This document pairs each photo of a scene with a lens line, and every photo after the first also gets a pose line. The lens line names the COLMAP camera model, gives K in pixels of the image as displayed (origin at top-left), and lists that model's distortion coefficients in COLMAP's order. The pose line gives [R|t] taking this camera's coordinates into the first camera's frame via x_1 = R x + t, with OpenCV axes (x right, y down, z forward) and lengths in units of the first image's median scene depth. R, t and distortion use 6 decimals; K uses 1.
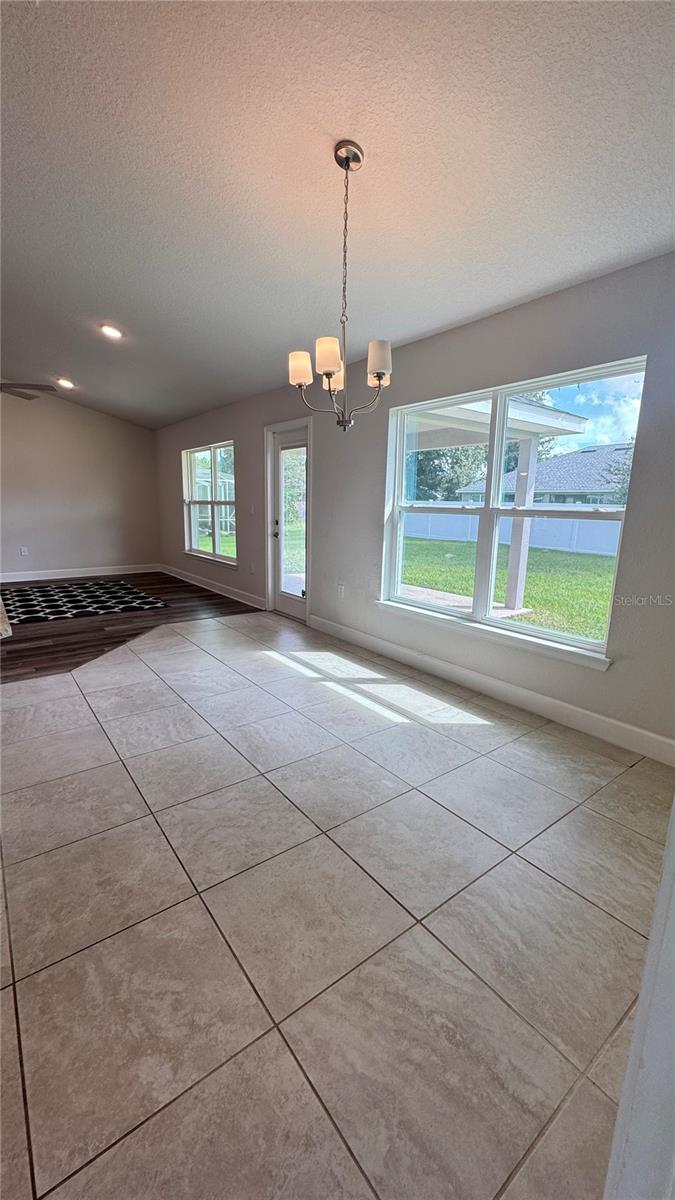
lens RADIAL K [[479.2, 0, 337.5], [0, 479.2, 600.0], [0, 0, 1]] dist [-0.000230, 0.000139]
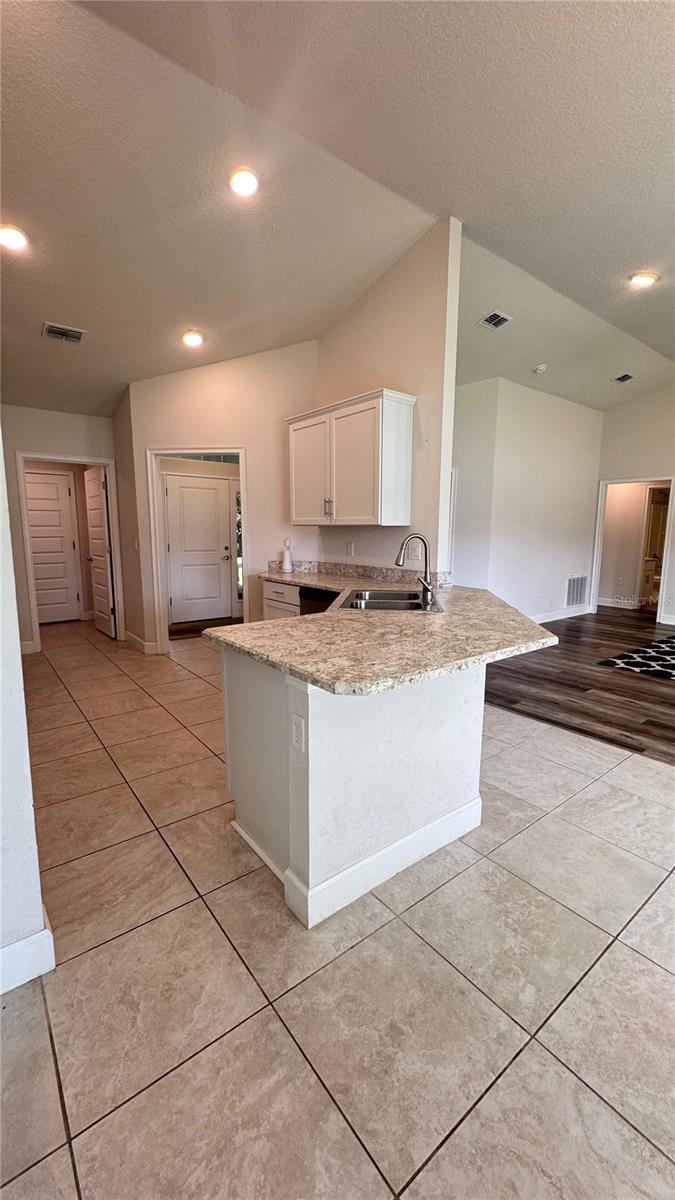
lens RADIAL K [[479.2, 0, 337.5], [0, 479.2, 600.0], [0, 0, 1]] dist [-0.000230, 0.000139]
pose [[0.011542, 0.128332, -0.991664, 0.102361], [-0.203200, 0.971338, 0.123337, -0.089150], [0.979069, 0.200083, 0.037289, 0.352655]]
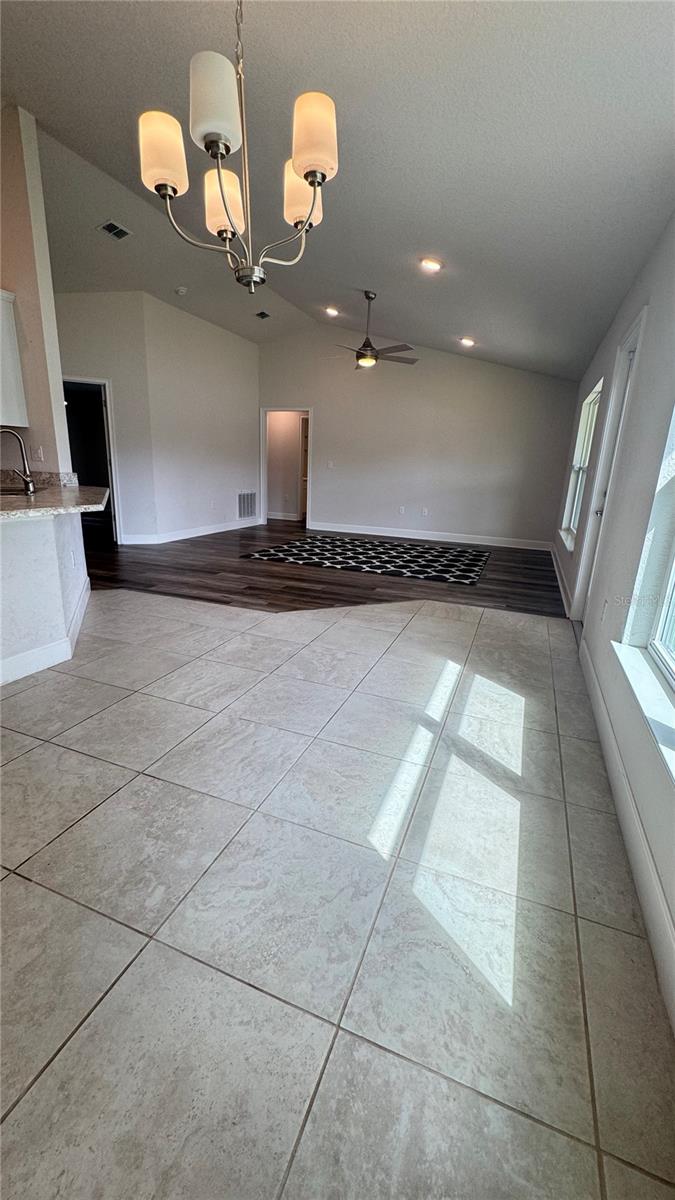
lens RADIAL K [[479.2, 0, 337.5], [0, 479.2, 600.0], [0, 0, 1]] dist [-0.000230, 0.000139]
pose [[0.516776, 0.234876, -0.823272, 0.413343], [-0.198376, 0.968310, 0.151732, -0.073171], [0.832820, 0.084907, 0.546993, 0.546868]]
